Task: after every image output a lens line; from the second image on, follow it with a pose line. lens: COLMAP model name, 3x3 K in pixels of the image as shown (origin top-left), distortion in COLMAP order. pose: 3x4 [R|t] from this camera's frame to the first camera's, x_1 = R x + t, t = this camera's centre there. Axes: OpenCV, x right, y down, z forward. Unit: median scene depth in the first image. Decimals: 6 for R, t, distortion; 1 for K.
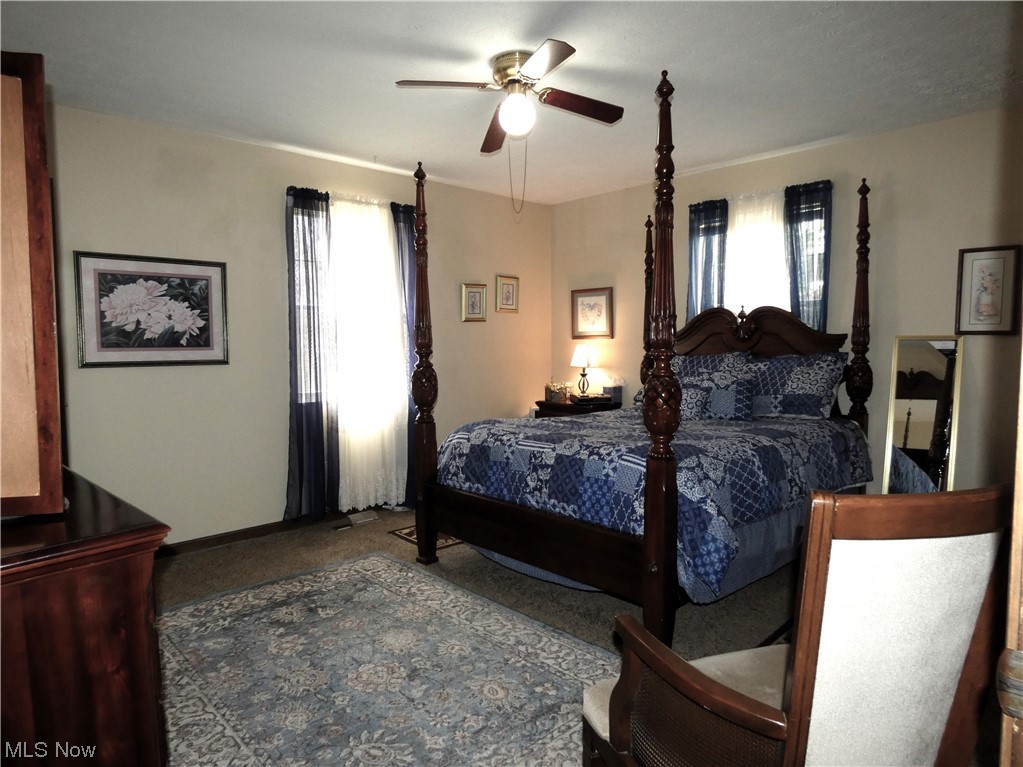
lens RADIAL K [[628.9, 0, 475.9], [0, 628.9, 381.4], [0, 0, 1]] dist [0.002518, 0.000638]
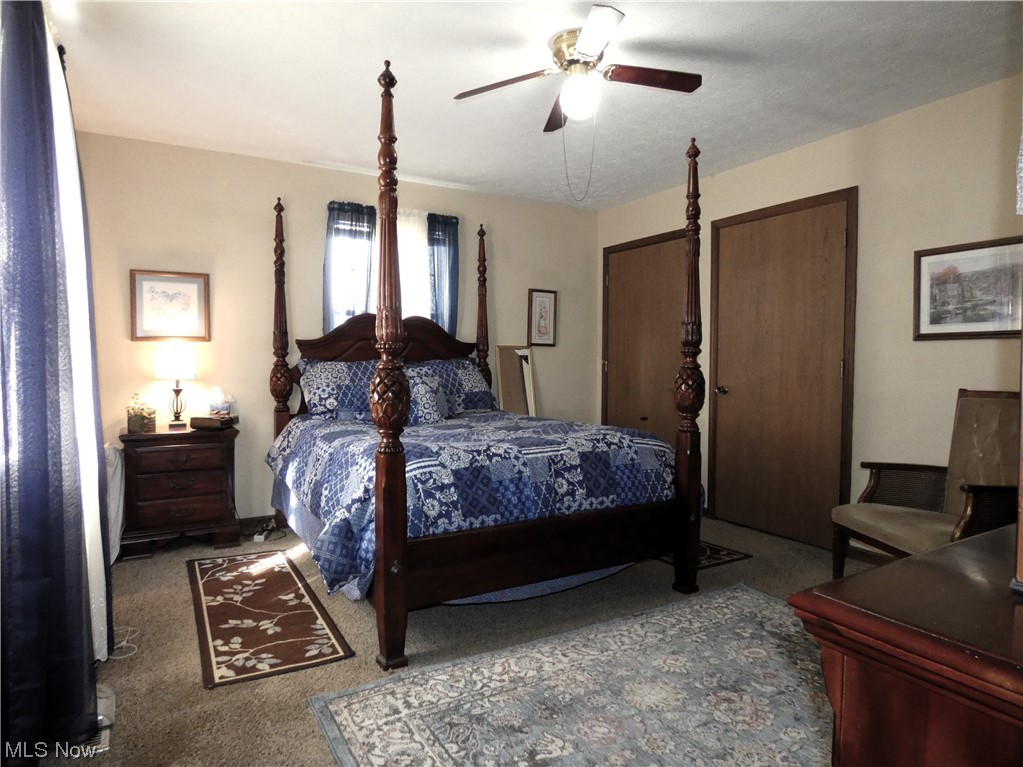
lens RADIAL K [[641.7, 0, 511.5], [0, 641.7, 383.5], [0, 0, 1]] dist [-0.005759, -0.000189]
pose [[0.194275, -0.027993, 0.980548, -0.711942], [0.058138, 0.998164, 0.016977, -0.013276], [-0.979223, 0.053709, 0.195545, 0.732011]]
